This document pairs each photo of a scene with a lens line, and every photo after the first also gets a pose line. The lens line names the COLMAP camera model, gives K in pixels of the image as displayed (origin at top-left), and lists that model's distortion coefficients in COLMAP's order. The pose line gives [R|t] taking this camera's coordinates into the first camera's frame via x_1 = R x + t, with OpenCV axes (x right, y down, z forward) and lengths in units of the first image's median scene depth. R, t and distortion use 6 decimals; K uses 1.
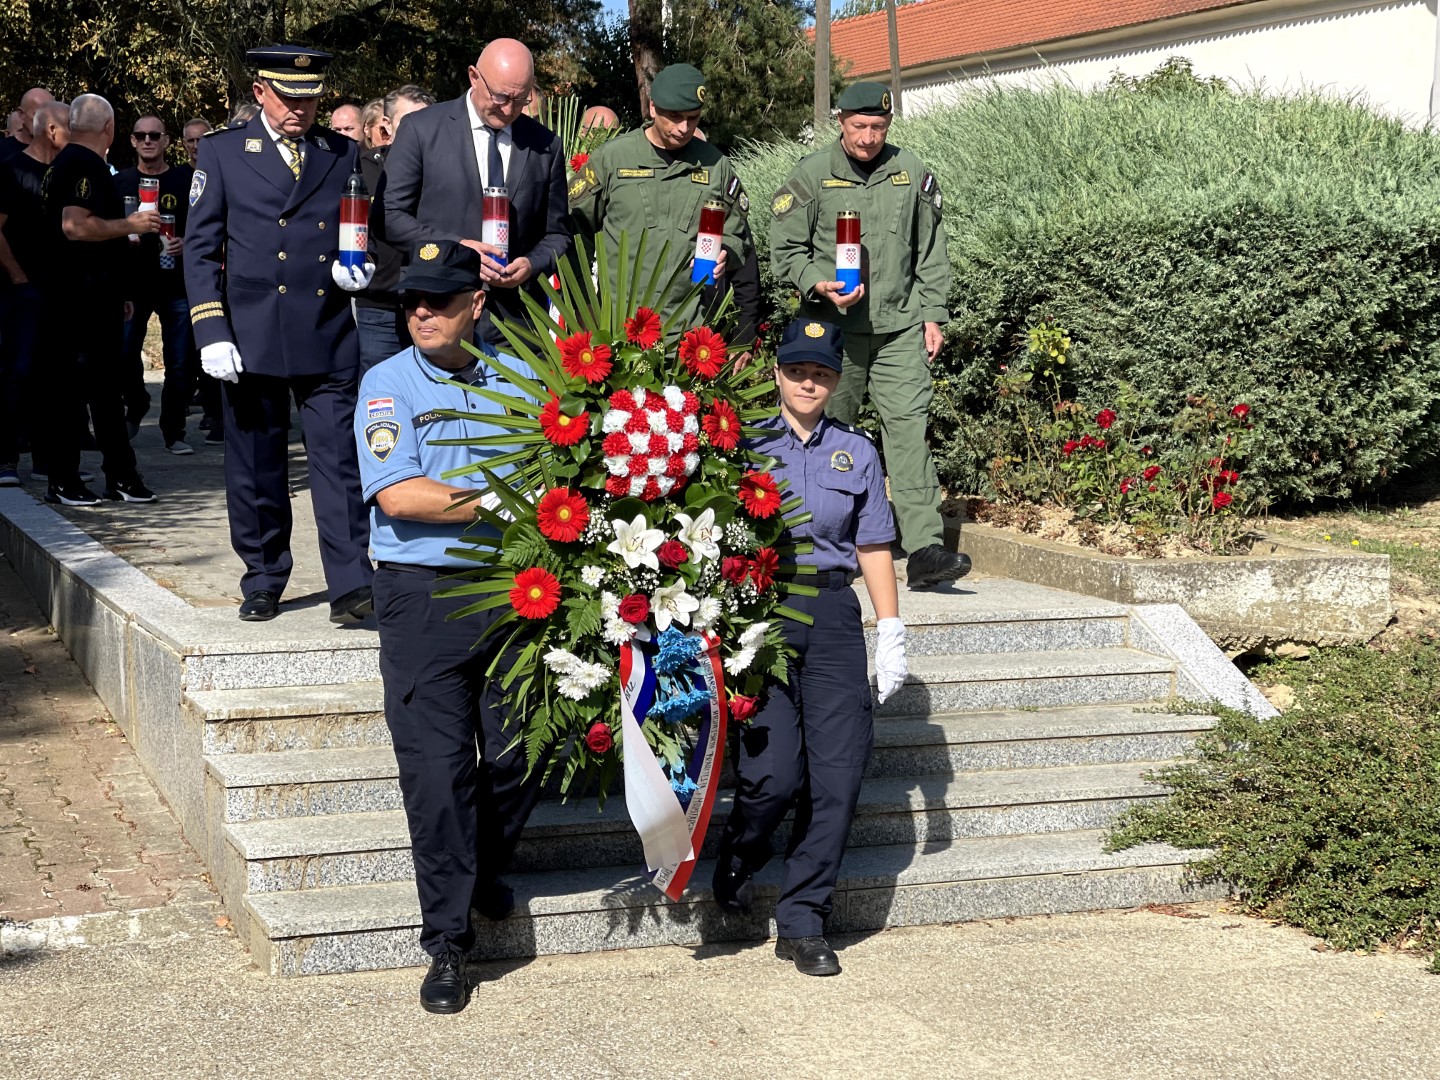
lens RADIAL K [[2651.5, 0, 721.2], [0, 2651.5, 536.5], [0, 0, 1]] dist [0.227801, -0.074186]
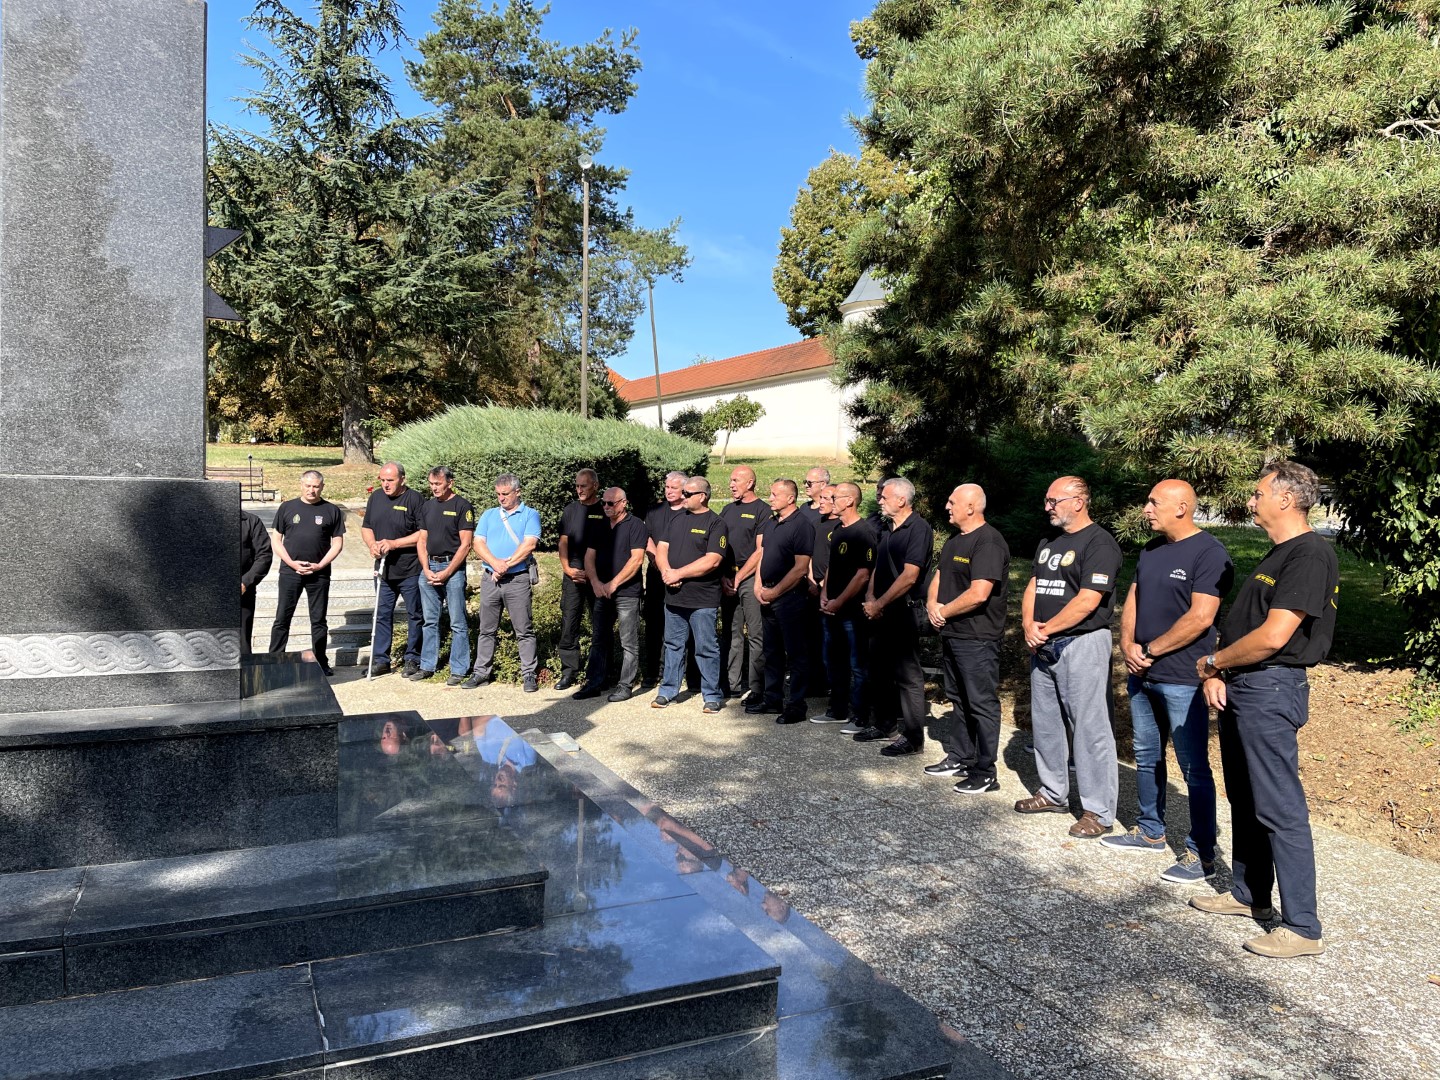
lens RADIAL K [[1082.4, 0, 718.3], [0, 1082.4, 539.4], [0, 0, 1]] dist [0.071993, -0.086831]
pose [[0.998915, 0.010836, 0.045285, 0.378791], [-0.009134, 0.999251, -0.037613, 0.025055], [-0.045659, 0.037158, 0.998266, -0.247339]]
